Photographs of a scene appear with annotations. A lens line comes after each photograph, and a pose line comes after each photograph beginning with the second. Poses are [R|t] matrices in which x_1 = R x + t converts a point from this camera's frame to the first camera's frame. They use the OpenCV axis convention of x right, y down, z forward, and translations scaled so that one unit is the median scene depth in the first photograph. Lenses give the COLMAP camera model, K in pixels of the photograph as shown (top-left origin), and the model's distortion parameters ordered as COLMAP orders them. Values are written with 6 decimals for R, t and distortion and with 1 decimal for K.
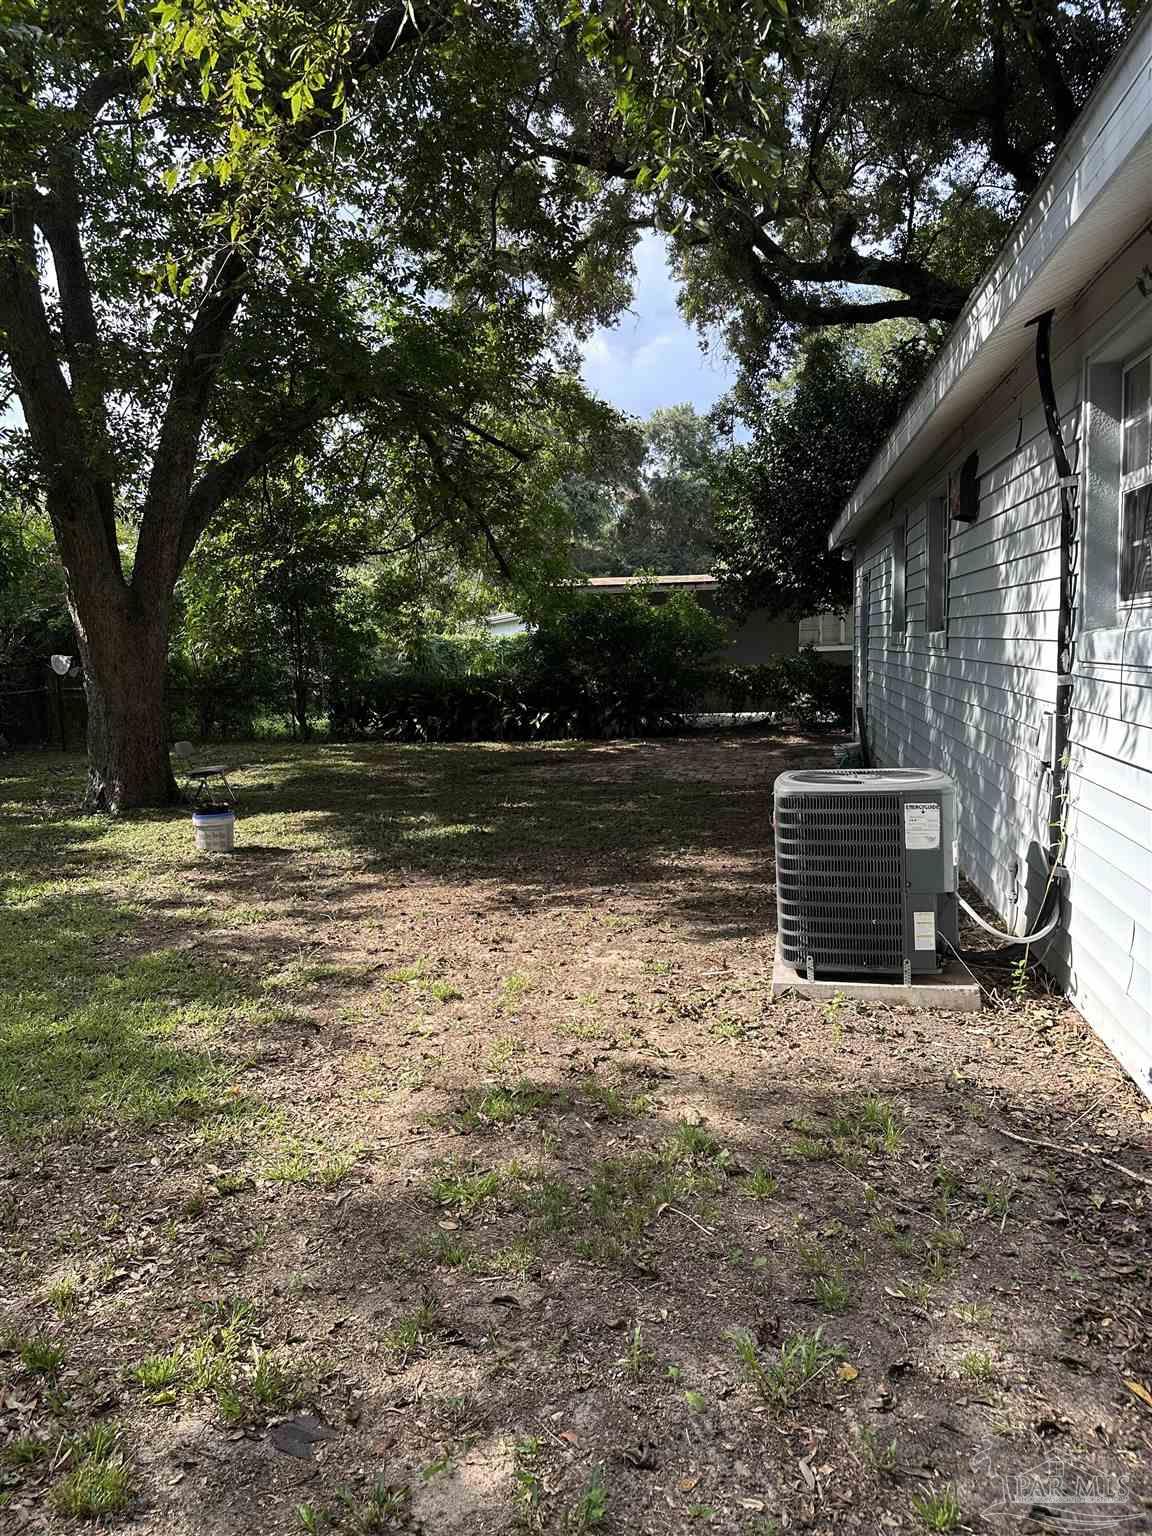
lens RADIAL K [[1075.7, 0, 572.8], [0, 1075.7, 765.0], [0, 0, 1]] dist [0.049392, -0.060768]
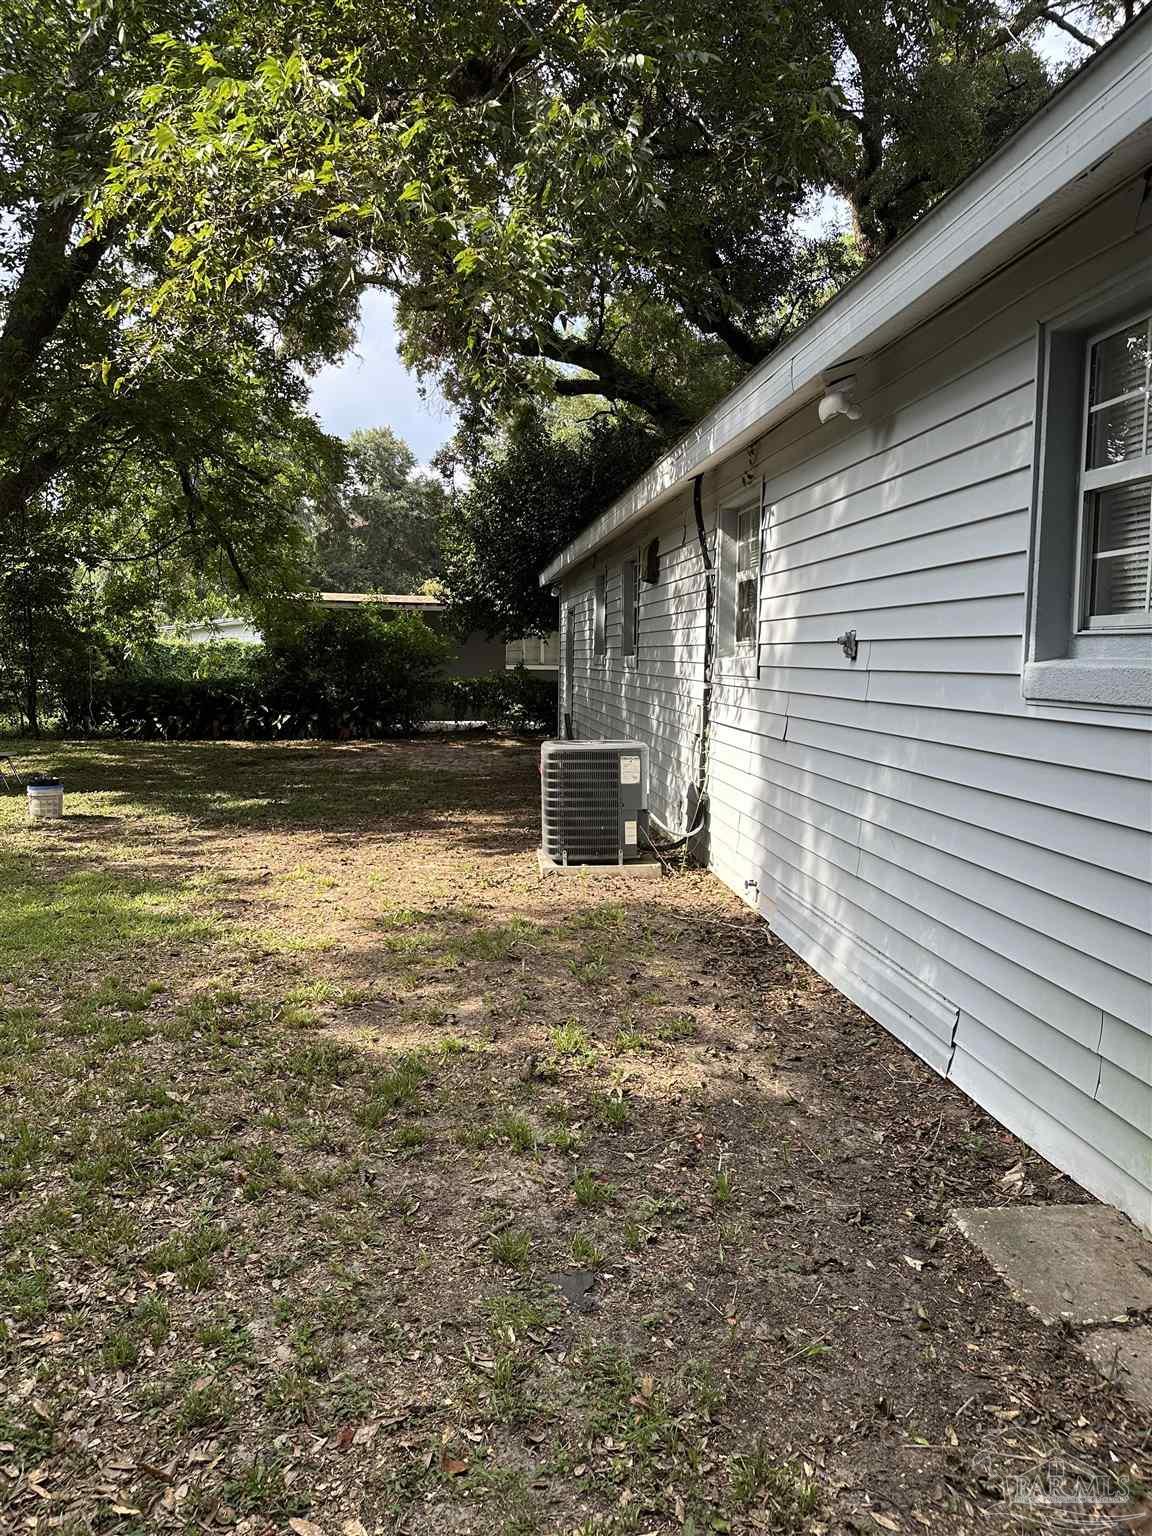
lens RADIAL K [[1075.7, 0, 571.2], [0, 1075.7, 765.6], [0, 0, 1]] dist [0.049392, -0.060768]
pose [[0.958726, 0.009959, 0.284156, -0.158180], [-0.005756, 0.999861, -0.015621, 0.049936], [-0.284272, 0.013340, 0.958651, -0.381112]]
